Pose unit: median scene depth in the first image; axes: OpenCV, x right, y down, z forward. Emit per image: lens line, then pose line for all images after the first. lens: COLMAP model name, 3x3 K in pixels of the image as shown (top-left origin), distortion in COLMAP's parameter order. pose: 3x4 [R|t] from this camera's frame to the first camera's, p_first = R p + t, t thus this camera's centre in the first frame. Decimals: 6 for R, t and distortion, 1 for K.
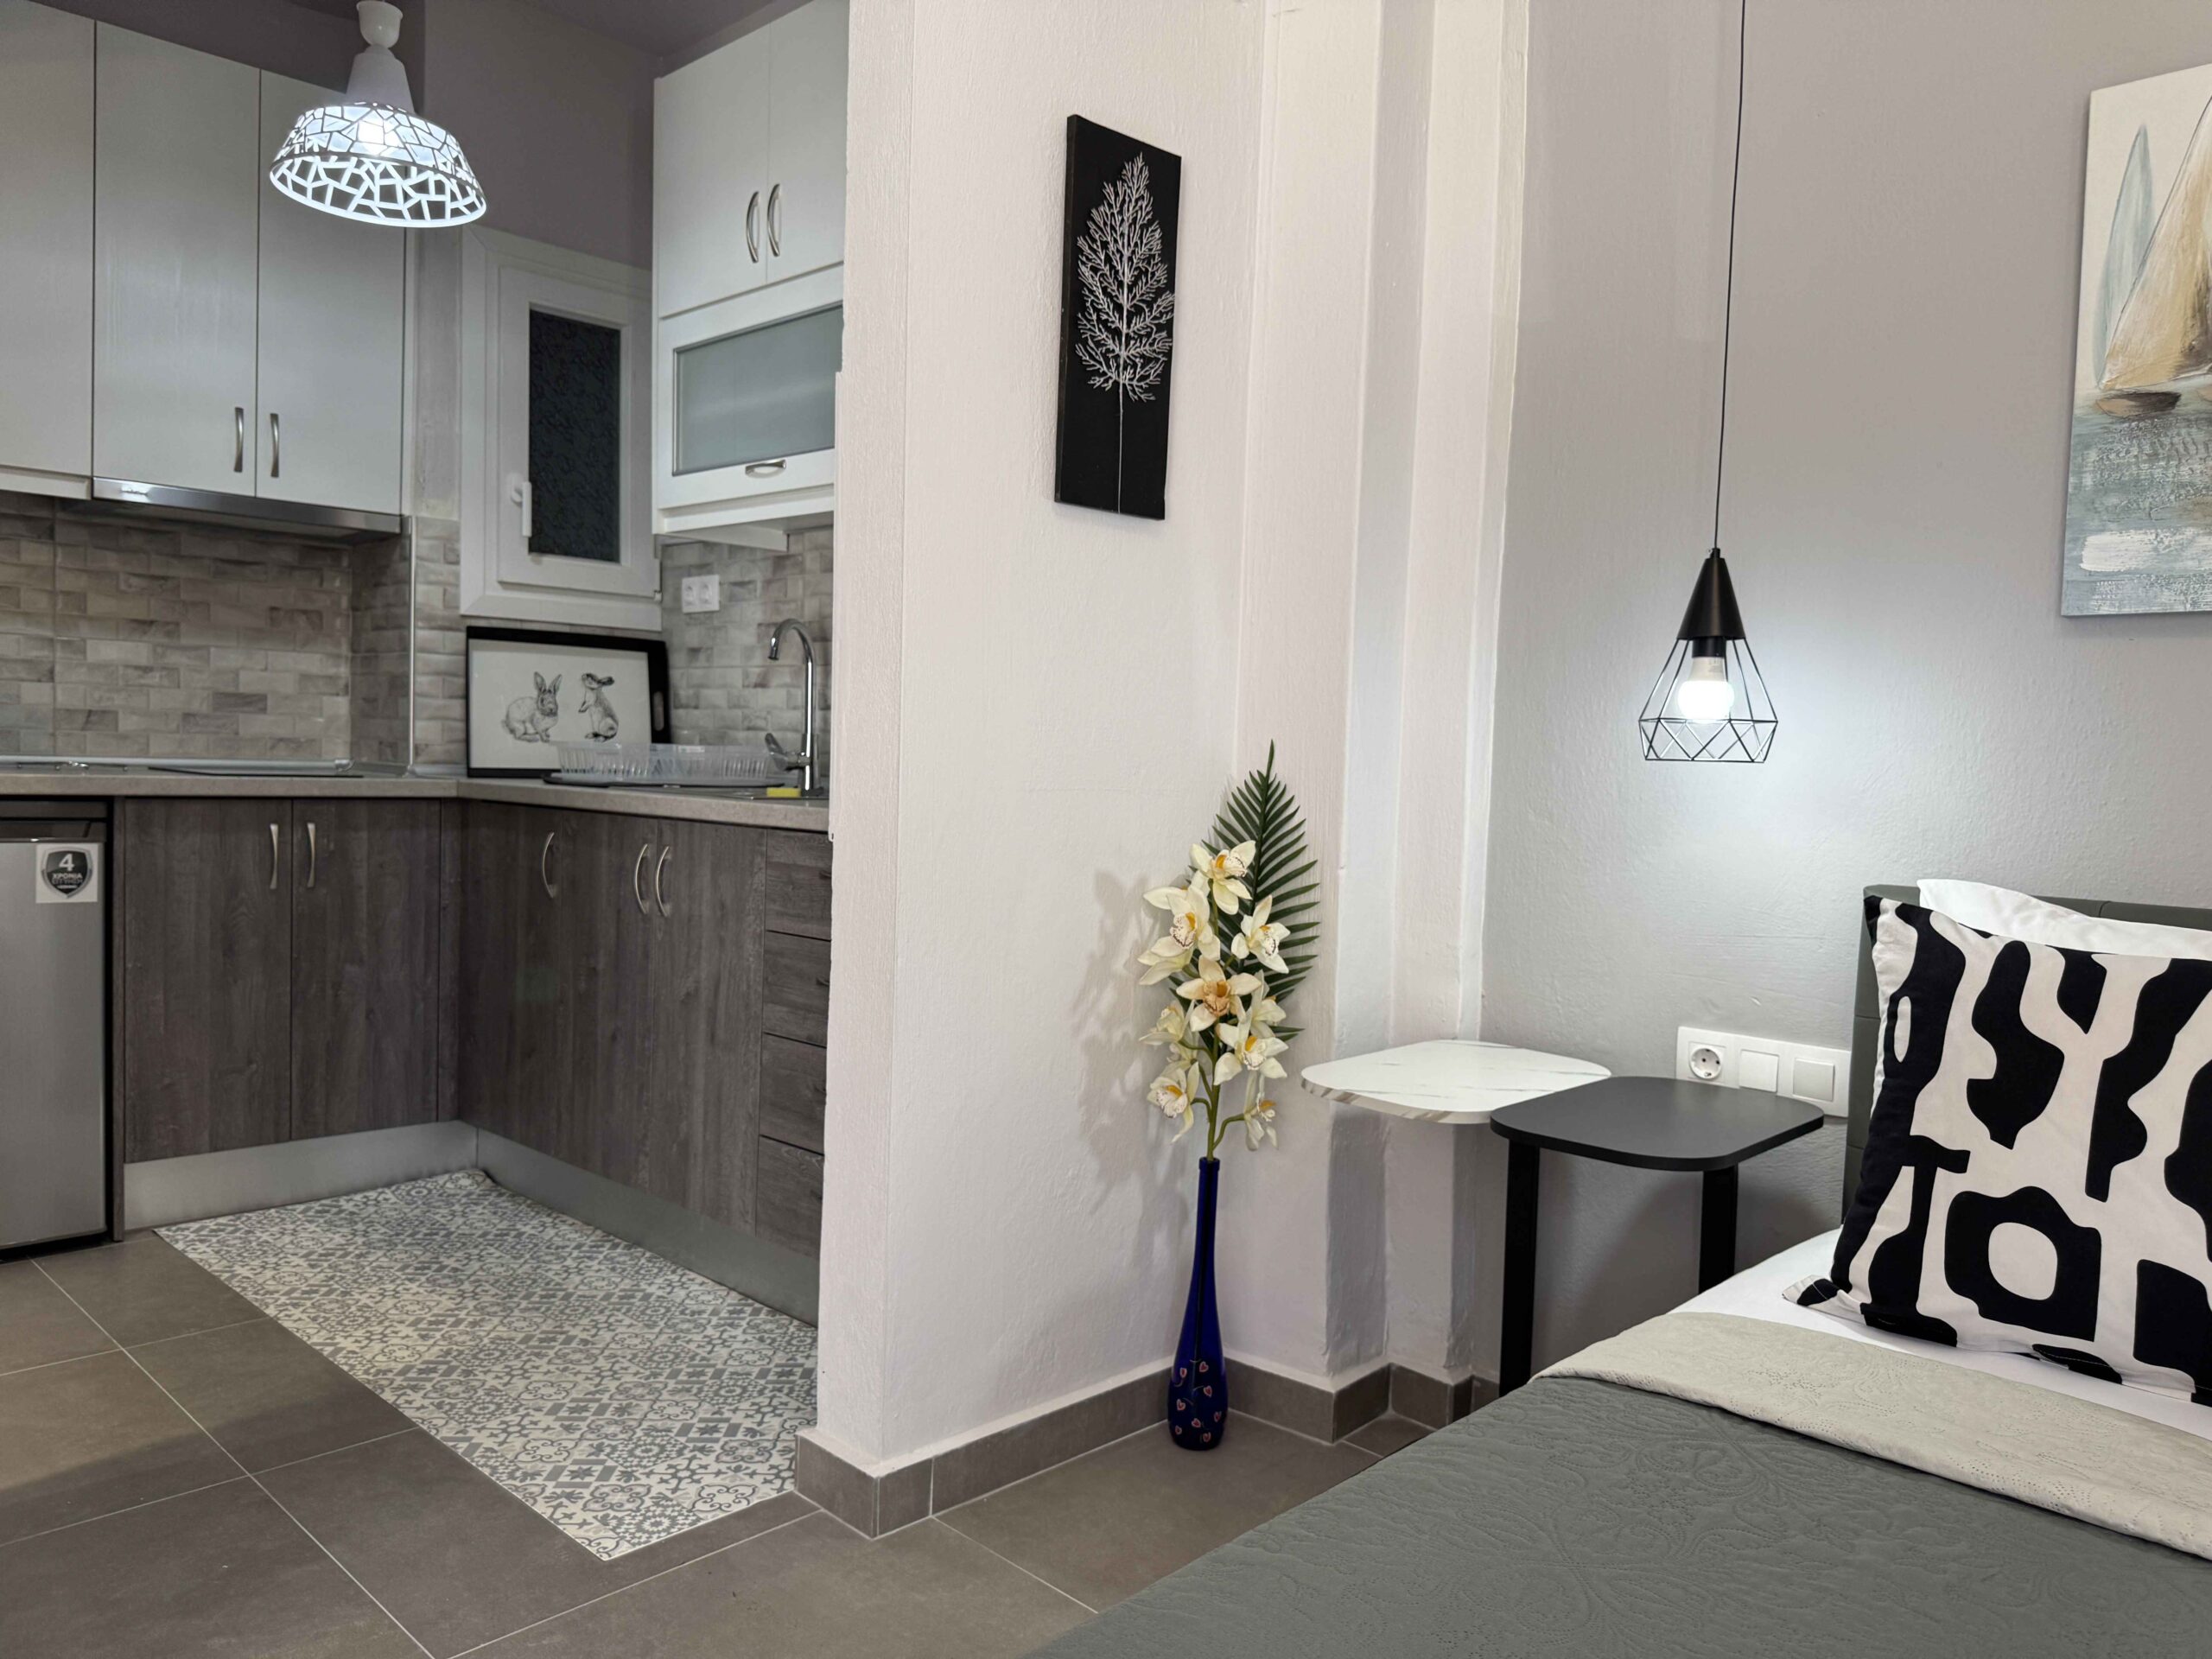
lens RADIAL K [[1611.4, 0, 1103.0], [0, 1611.4, 835.2], [0, 0, 1]] dist [0.121460, -0.139498]
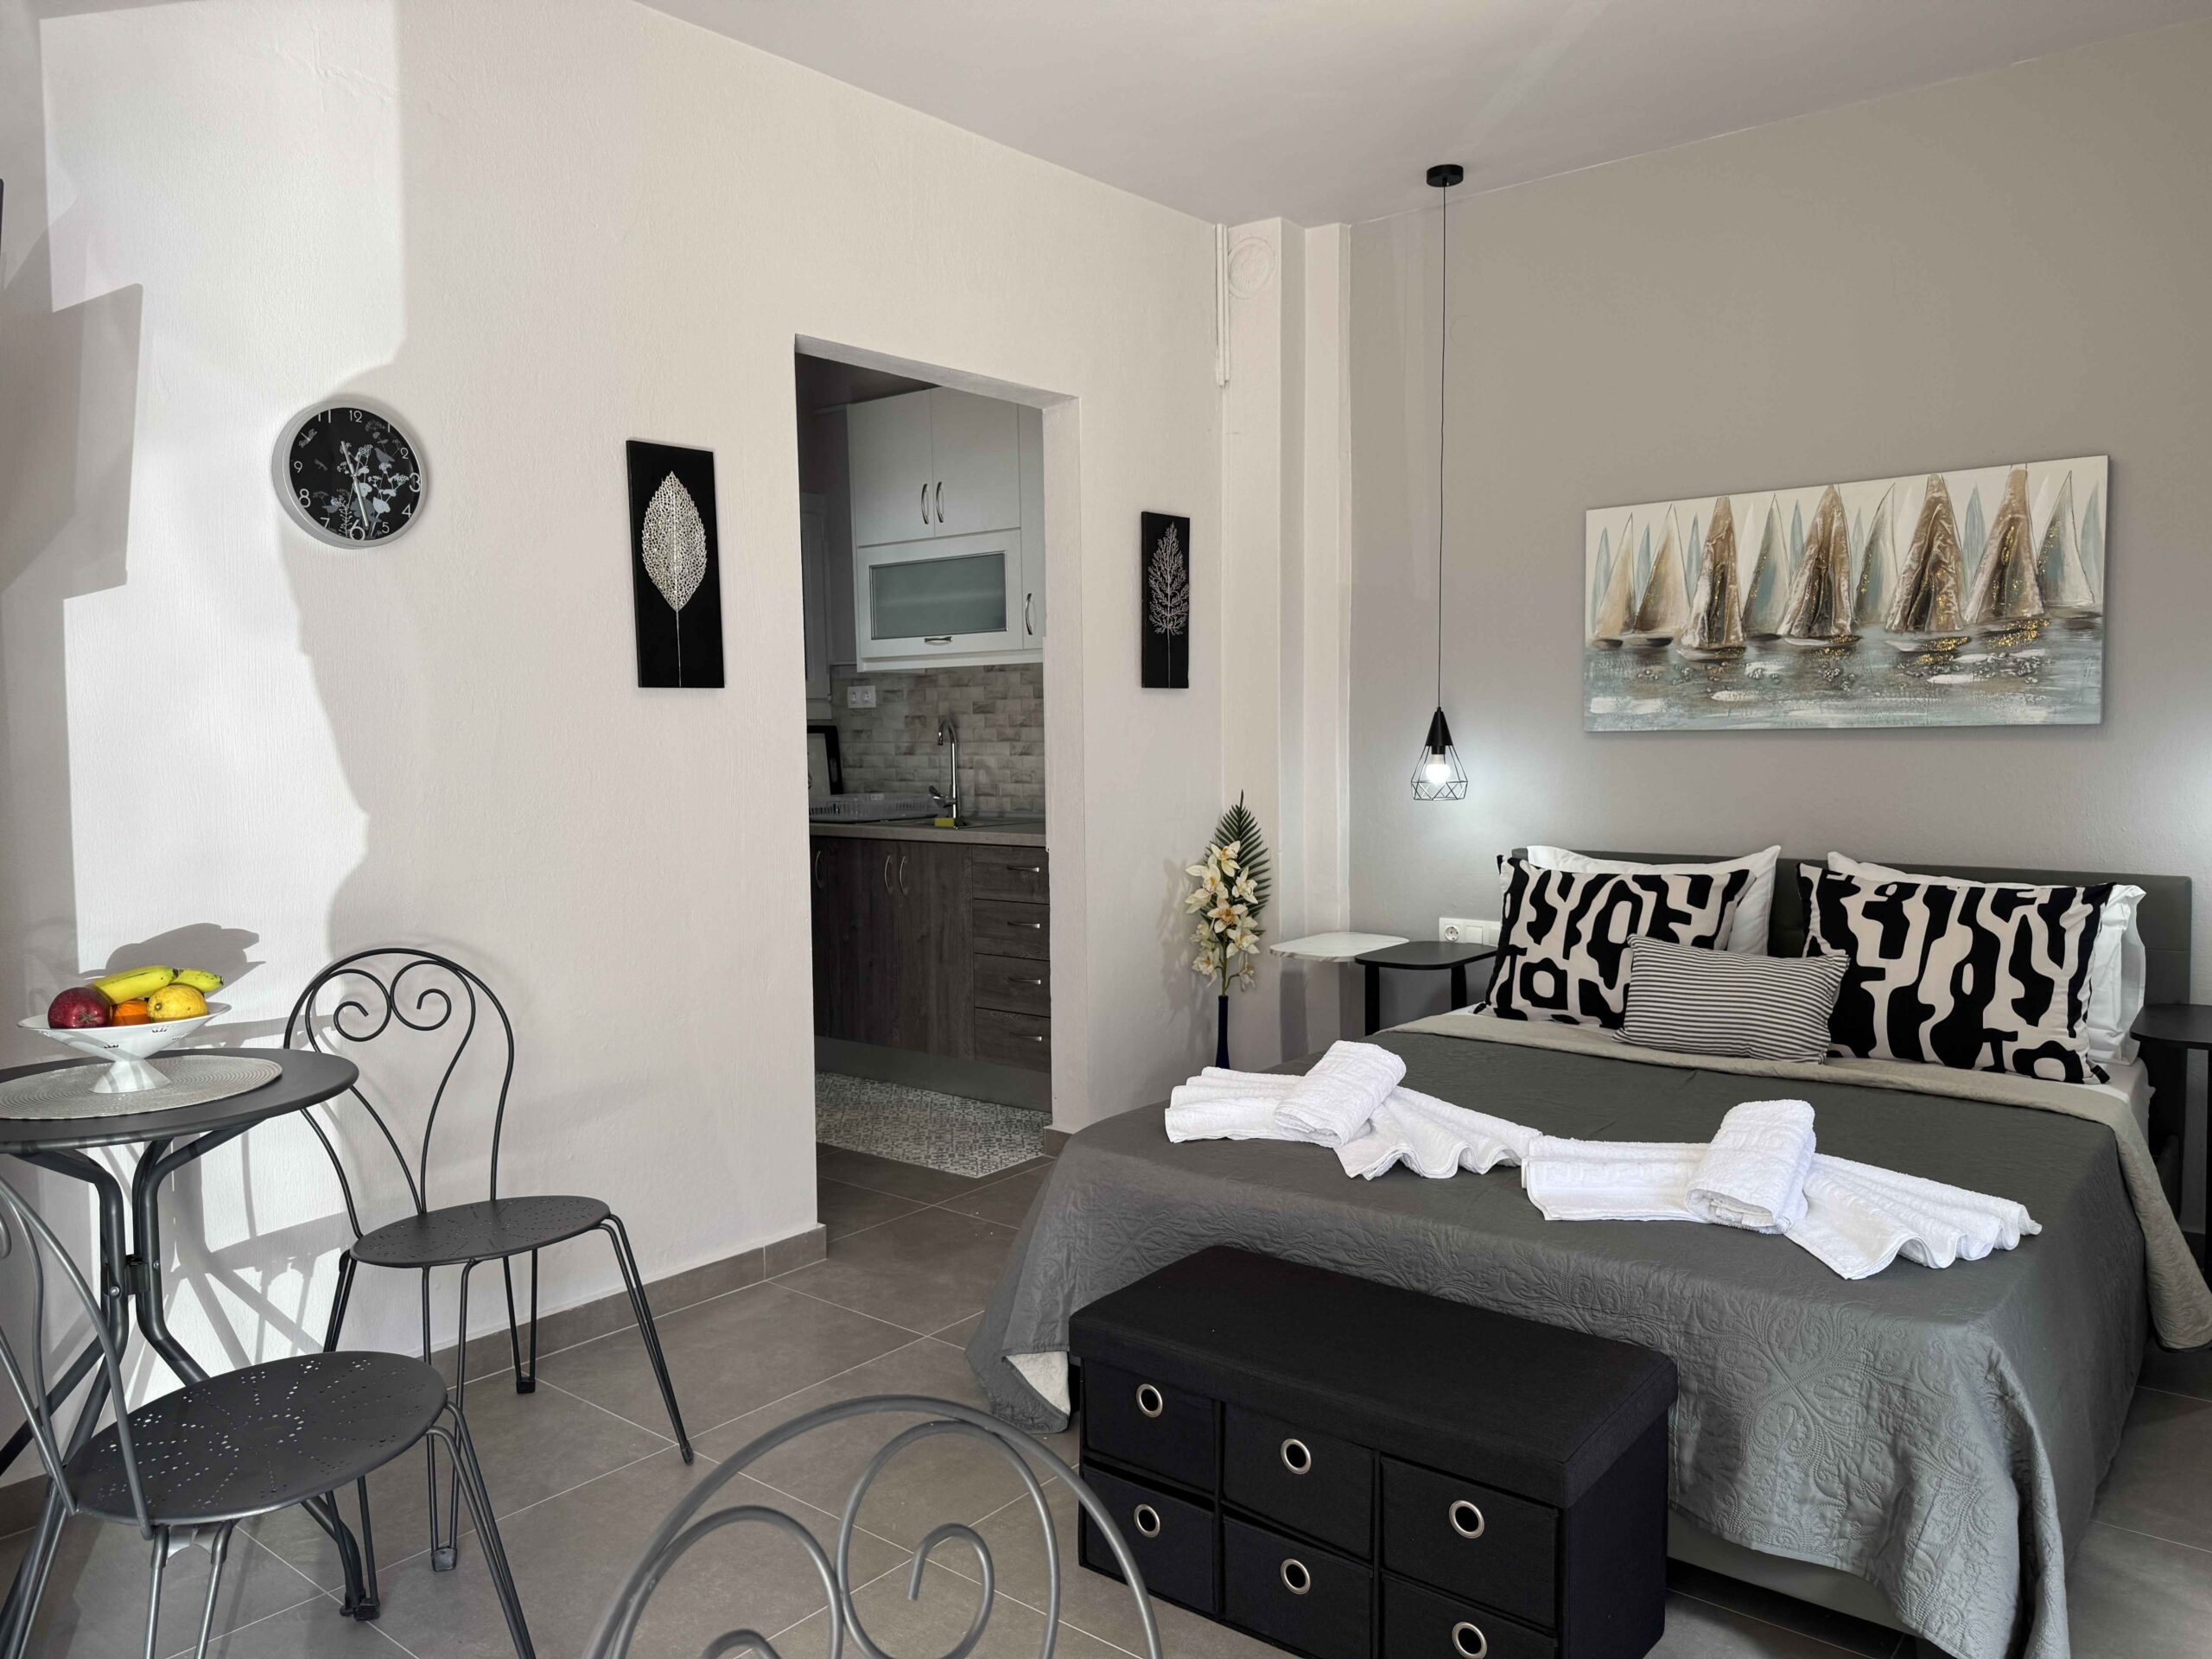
lens RADIAL K [[1564.1, 0, 1106.0], [0, 1564.1, 829.5], [0, 0, 1]] dist [0.187102, -0.000674]
pose [[0.995785, -0.049881, 0.076973, -0.235279], [0.048906, 0.998698, 0.014502, -0.049516], [-0.077596, -0.010676, 0.996928, -1.015884]]
